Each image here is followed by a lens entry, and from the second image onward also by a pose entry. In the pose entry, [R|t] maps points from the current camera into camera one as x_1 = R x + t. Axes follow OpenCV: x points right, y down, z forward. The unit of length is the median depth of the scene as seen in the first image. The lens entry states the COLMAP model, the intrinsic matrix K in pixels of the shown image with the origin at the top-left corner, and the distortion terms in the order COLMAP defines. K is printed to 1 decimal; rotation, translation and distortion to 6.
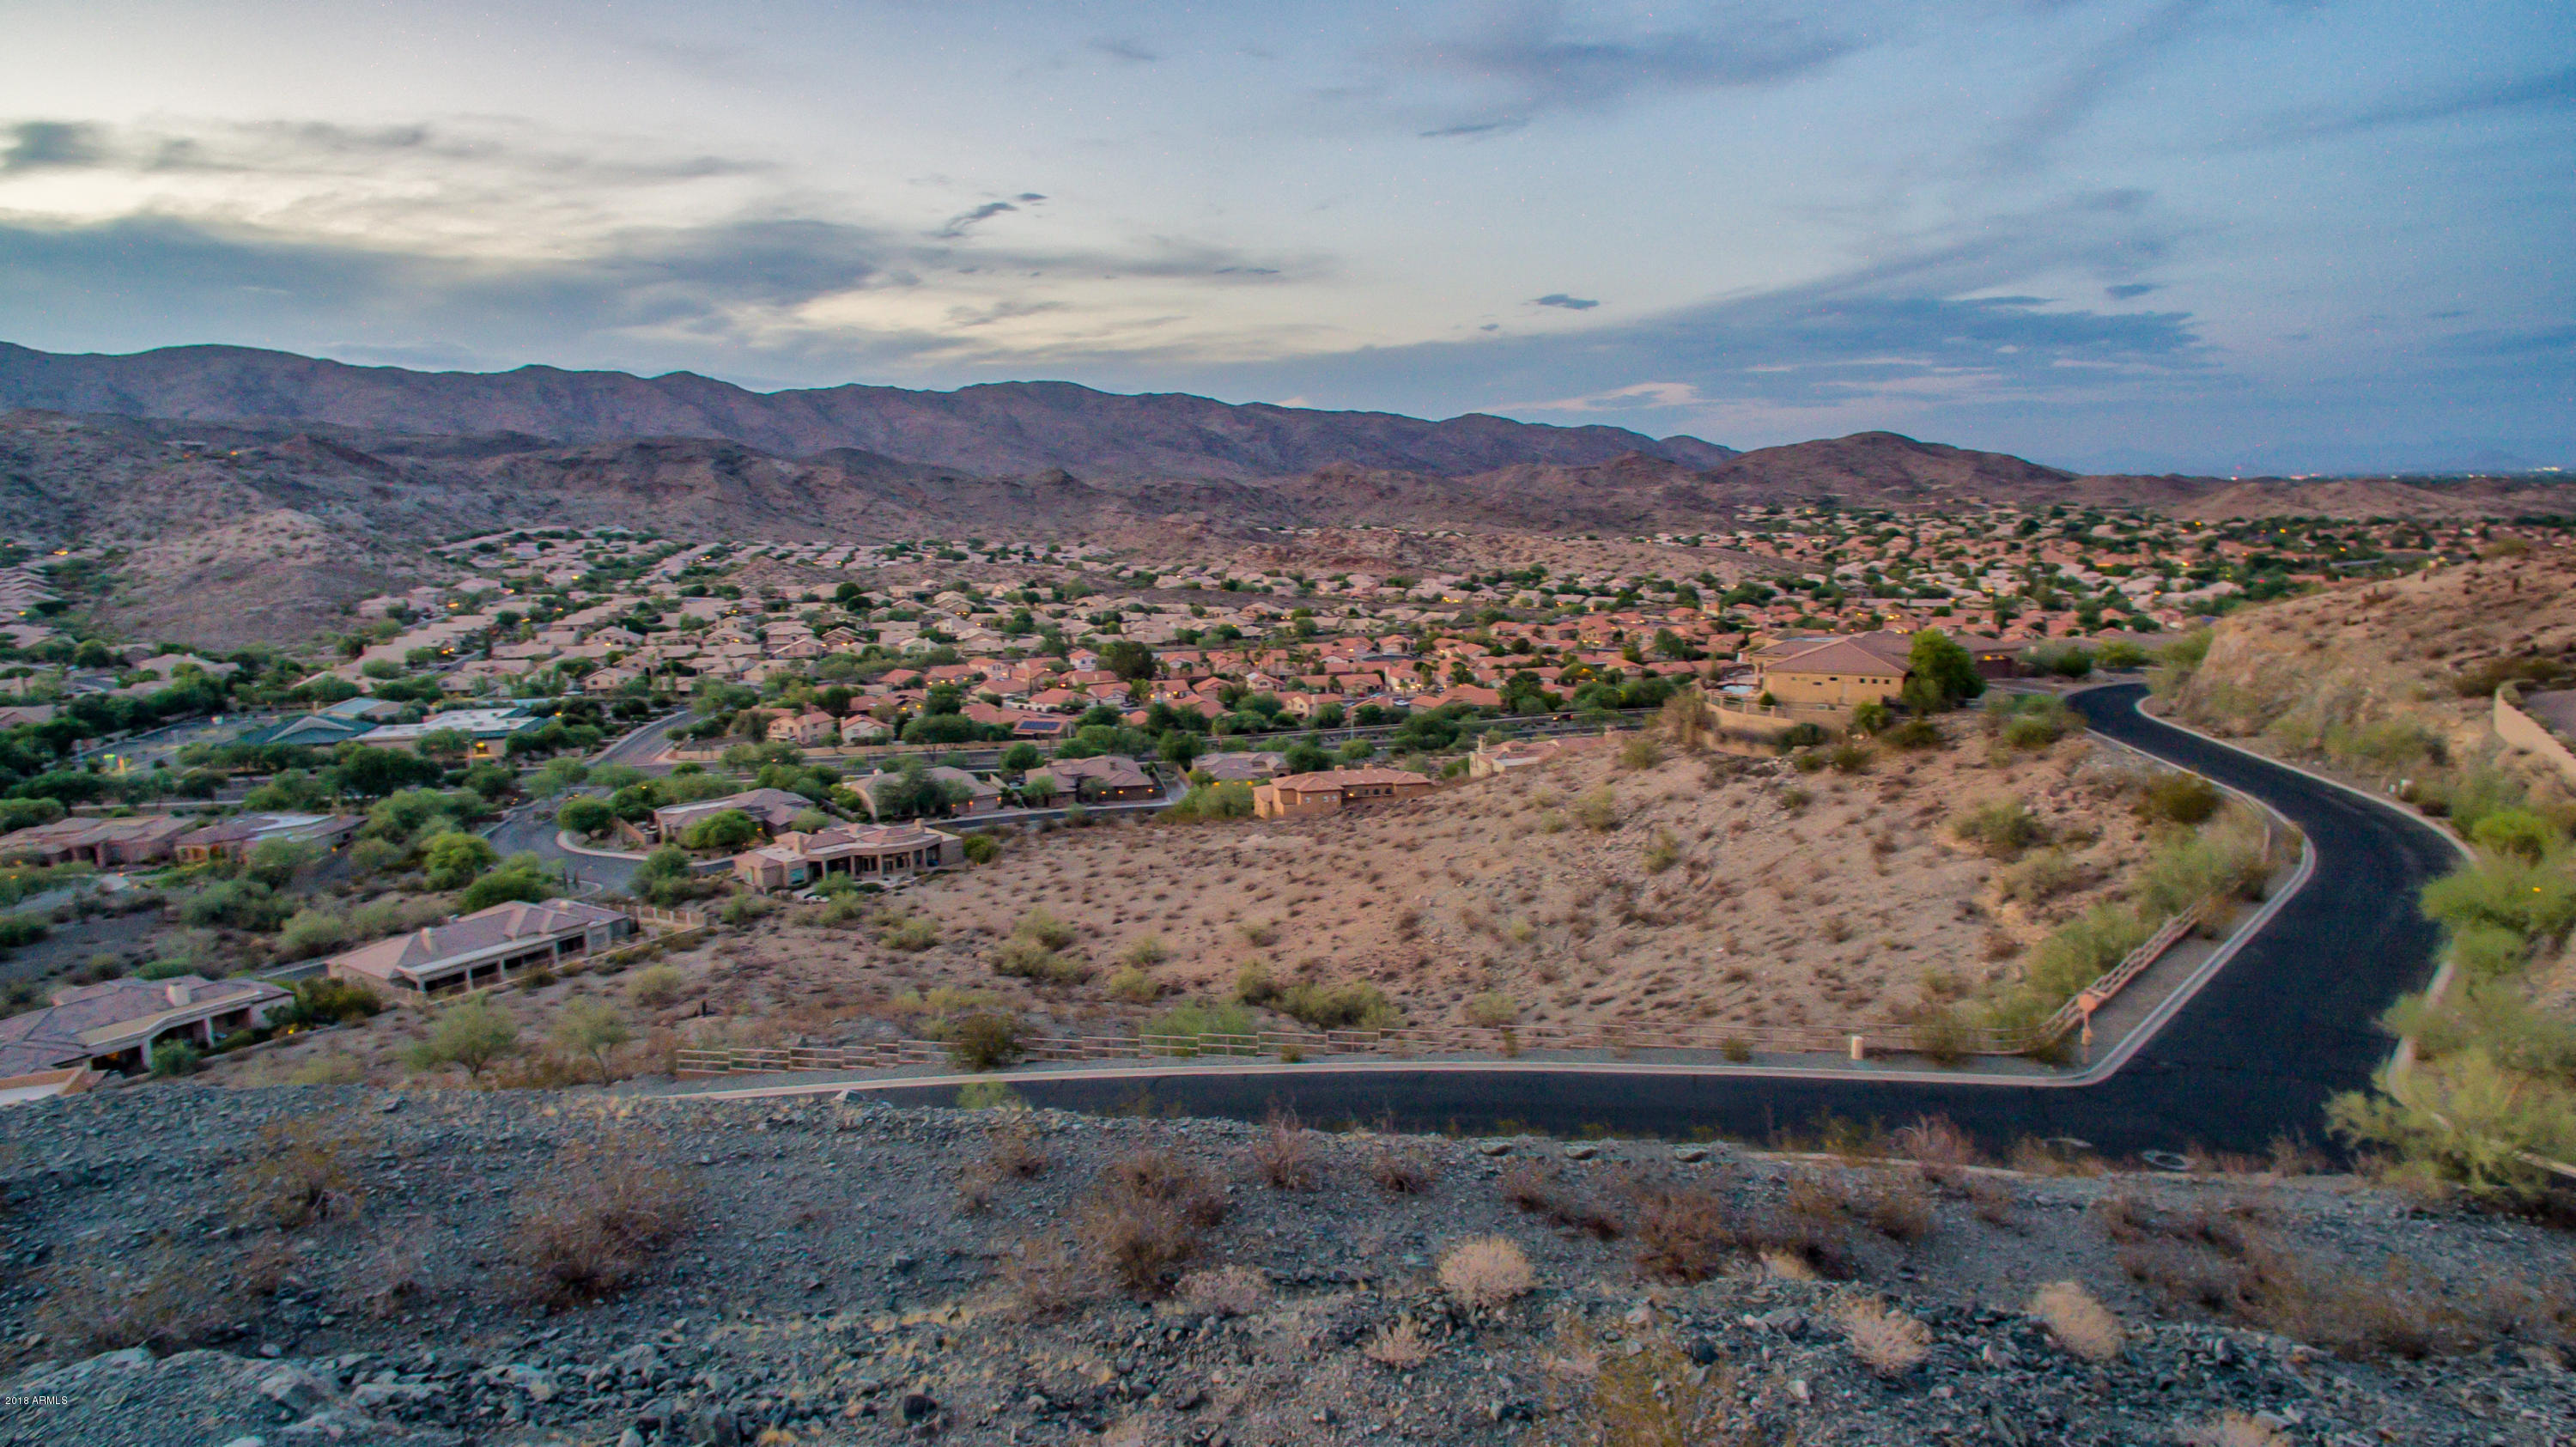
lens RADIAL K [[1465.2, 0, 1287.2], [0, 1465.2, 728.9], [0, 0, 1]] dist [0.007886, 0.000204]
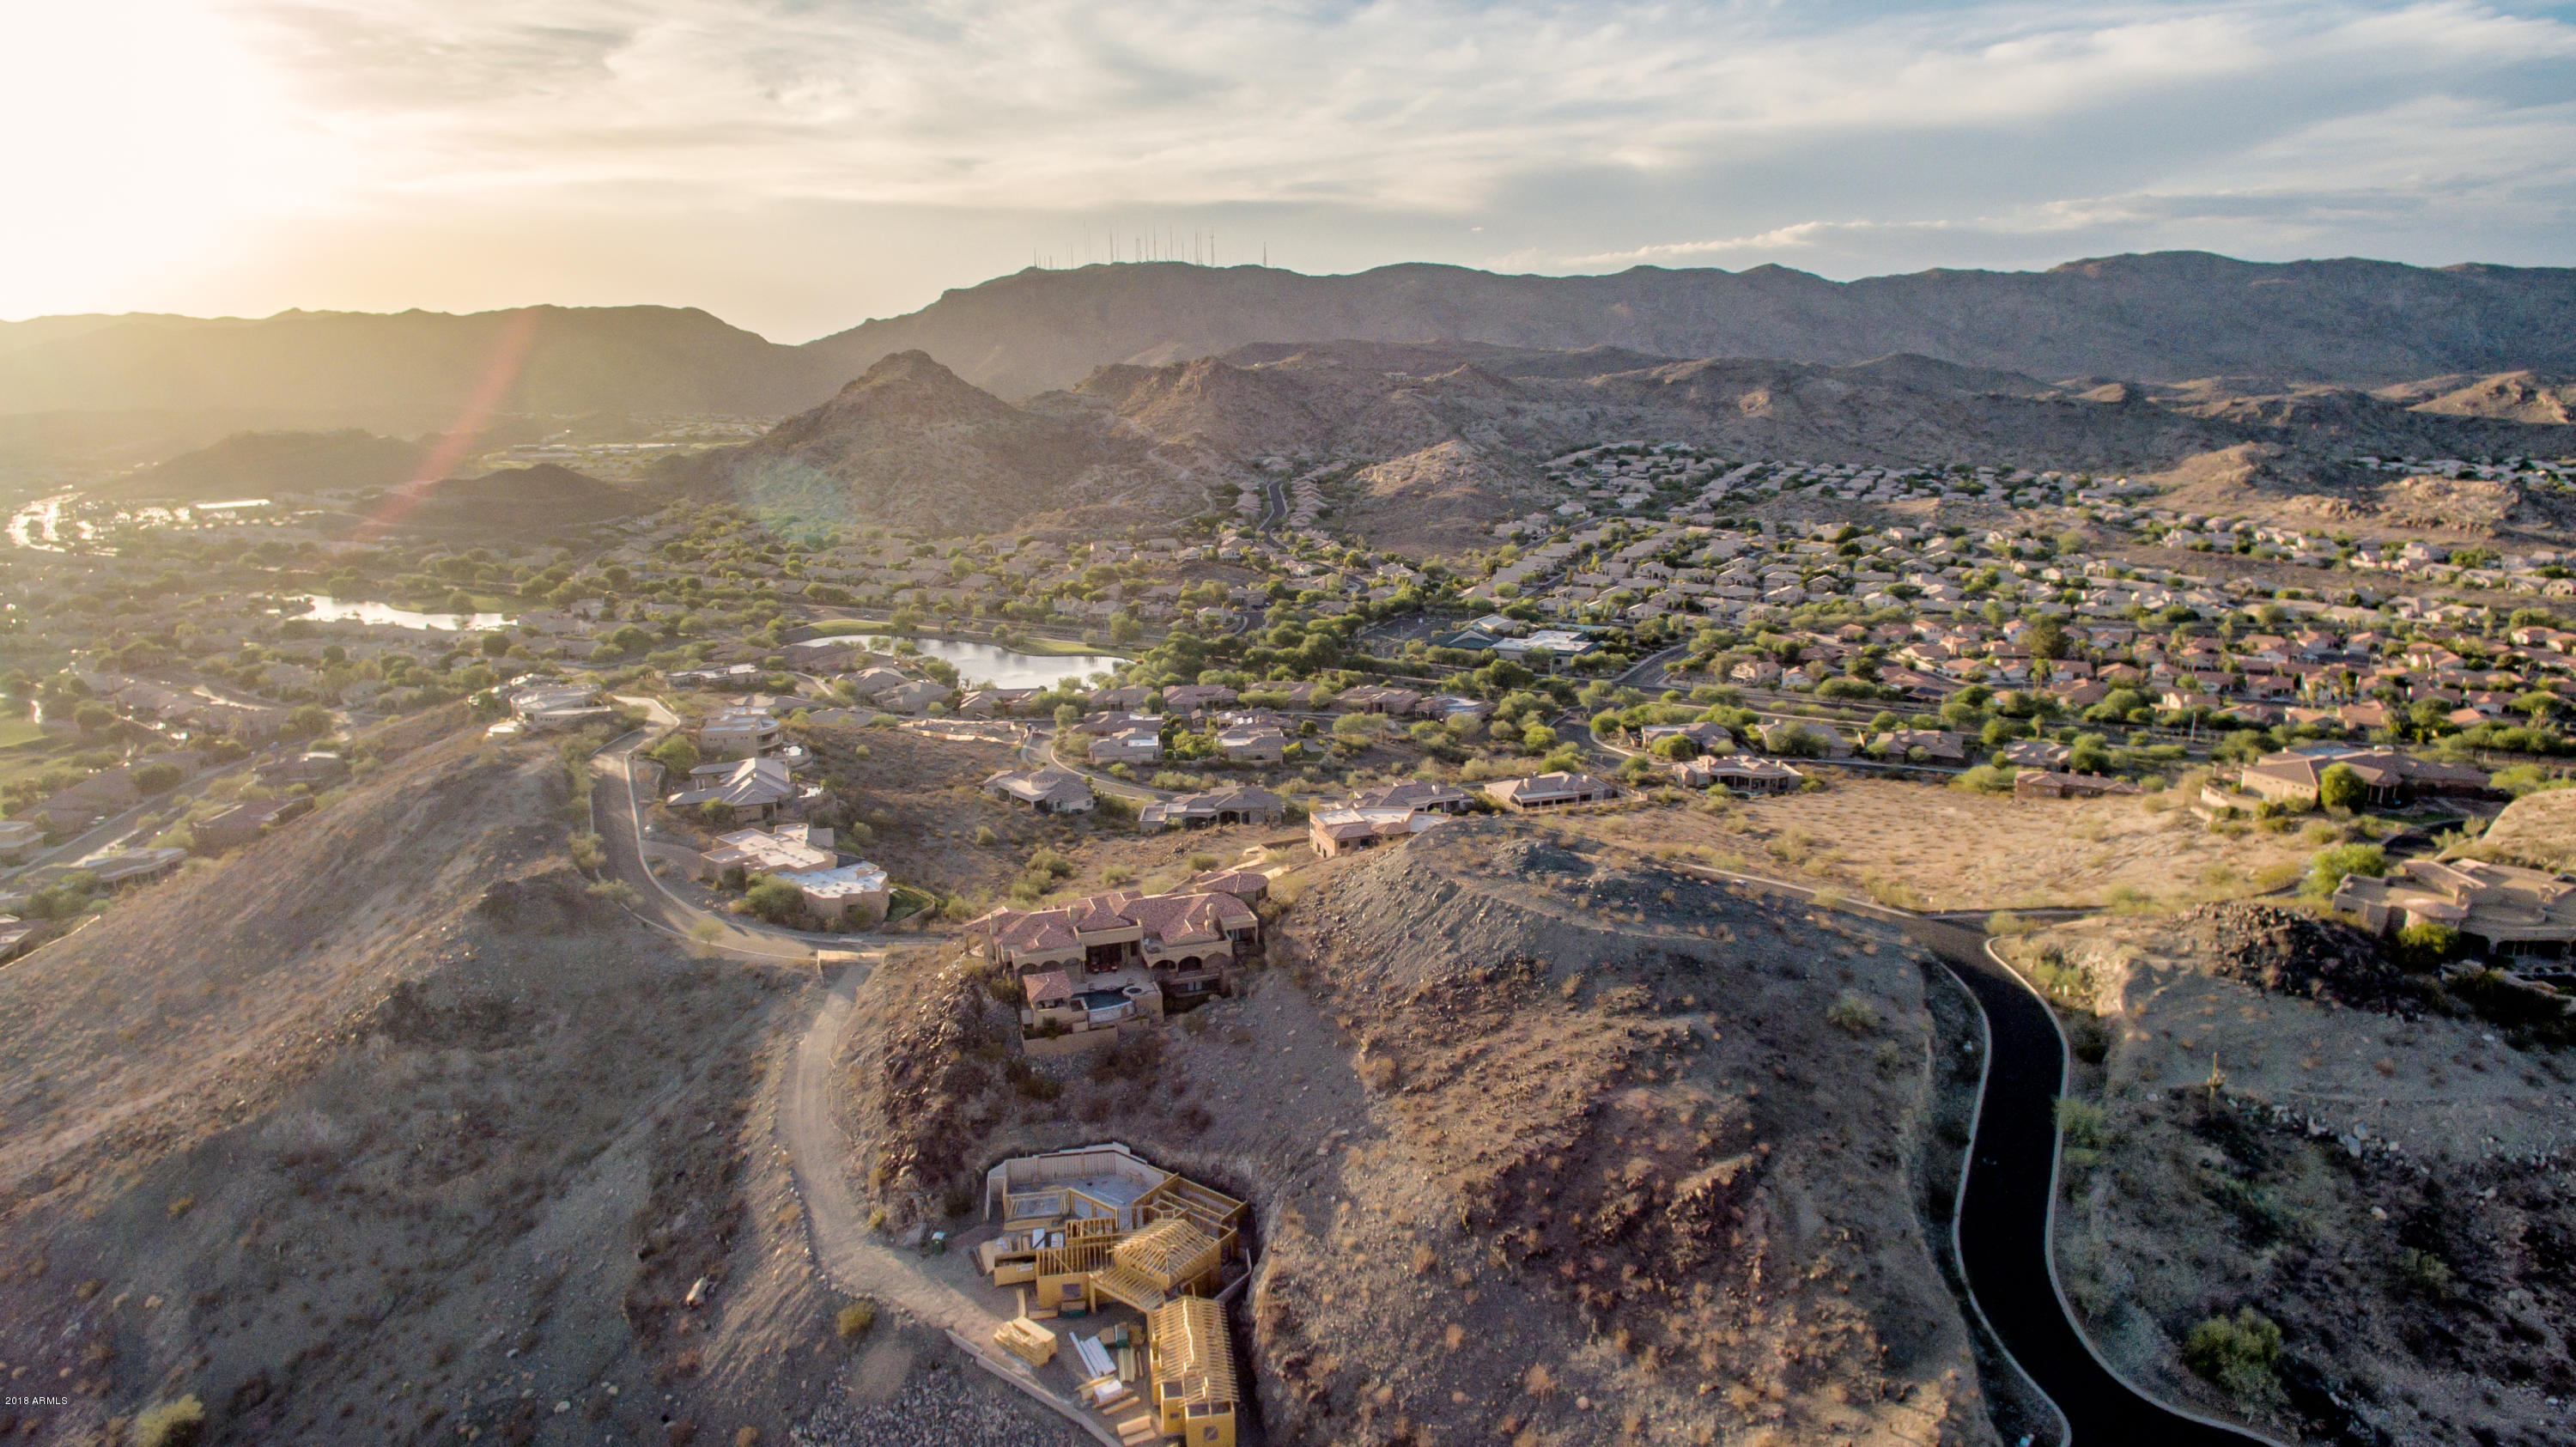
lens RADIAL K [[1465.2, 0, 1284.8], [0, 1465.2, 732.5], [0, 0, 1]] dist [0.007886, 0.000204]
pose [[0.769770, 0.155357, -0.619128, 0.118315], [-0.099529, 0.987279, 0.123991, -0.041558], [0.630515, -0.033823, 0.775440, -0.227322]]
